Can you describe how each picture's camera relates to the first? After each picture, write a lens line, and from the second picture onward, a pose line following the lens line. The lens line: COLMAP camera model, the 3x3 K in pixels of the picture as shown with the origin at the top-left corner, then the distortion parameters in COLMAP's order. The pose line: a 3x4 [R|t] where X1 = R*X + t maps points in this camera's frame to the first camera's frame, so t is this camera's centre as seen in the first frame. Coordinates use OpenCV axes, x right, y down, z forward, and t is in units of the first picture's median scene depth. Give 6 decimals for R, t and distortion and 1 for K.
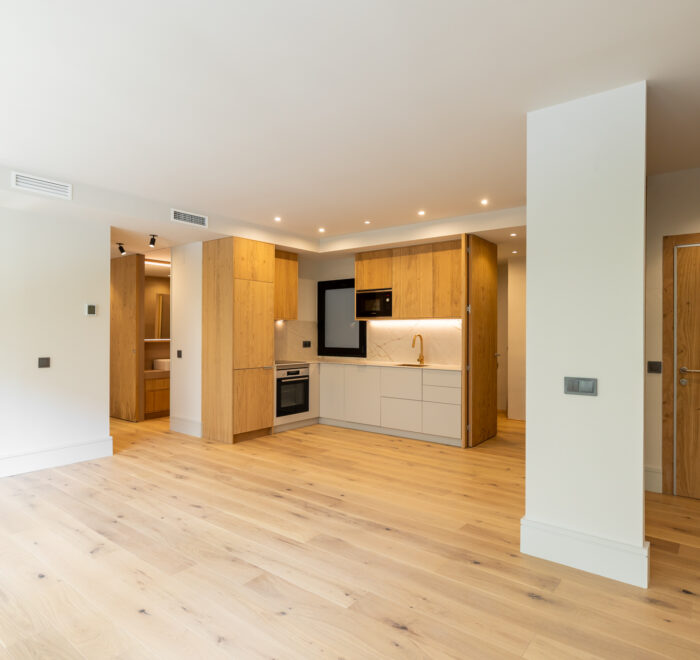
lens RADIAL K [[467.4, 0, 350.6], [0, 467.4, 330.5], [0, 0, 1]] dist [-0.001114, -0.001246]
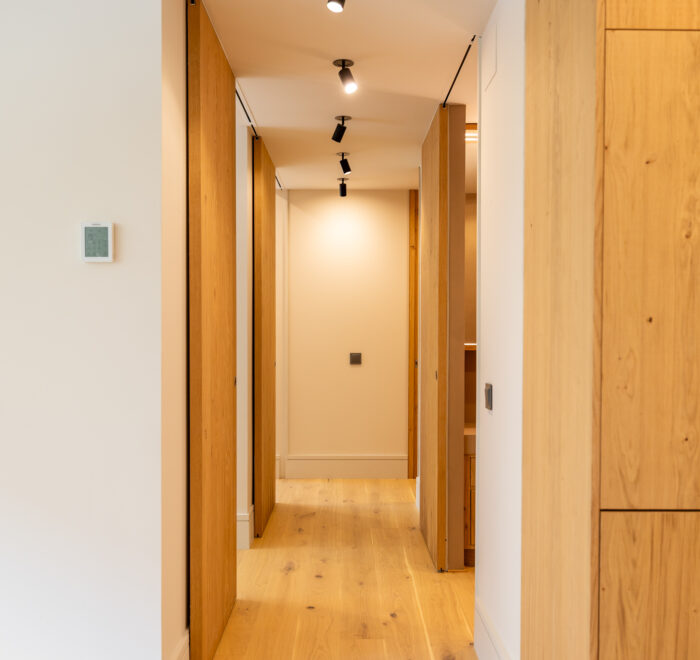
lens RADIAL K [[698.7, 0, 350.4], [0, 698.7, 336.2], [0, 0, 1]] dist [0.001448, 0.000000]
pose [[0.631593, 0.009267, -0.775245, -0.089204], [0.000733, 0.999921, 0.012550, 0.008768], [0.775300, -0.008495, 0.631536, 0.708053]]
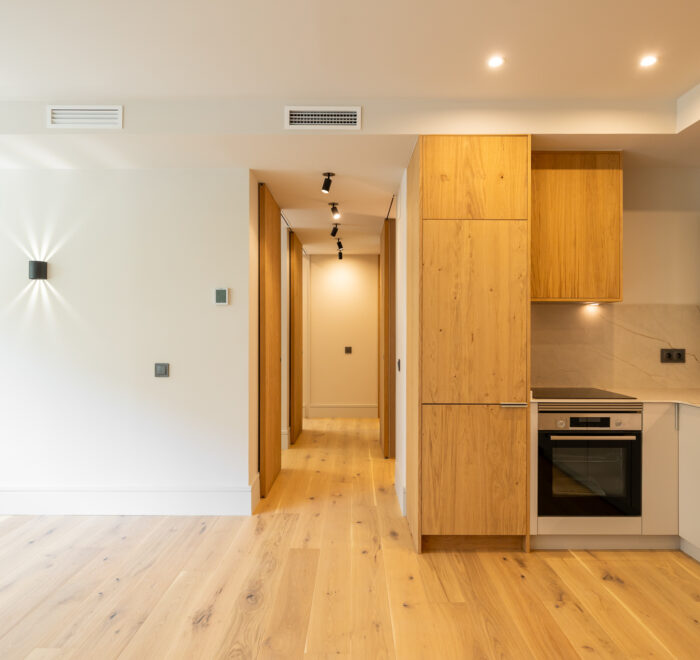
lens RADIAL K [[488.1, 0, 352.1], [0, 488.1, 329.9], [0, 0, 1]] dist [-0.003902, 0.007022]
pose [[0.619854, -0.003990, -0.784707, 0.105815], [0.002676, 0.999992, -0.002971, 0.006673], [0.784713, -0.000258, 0.619859, 0.593689]]
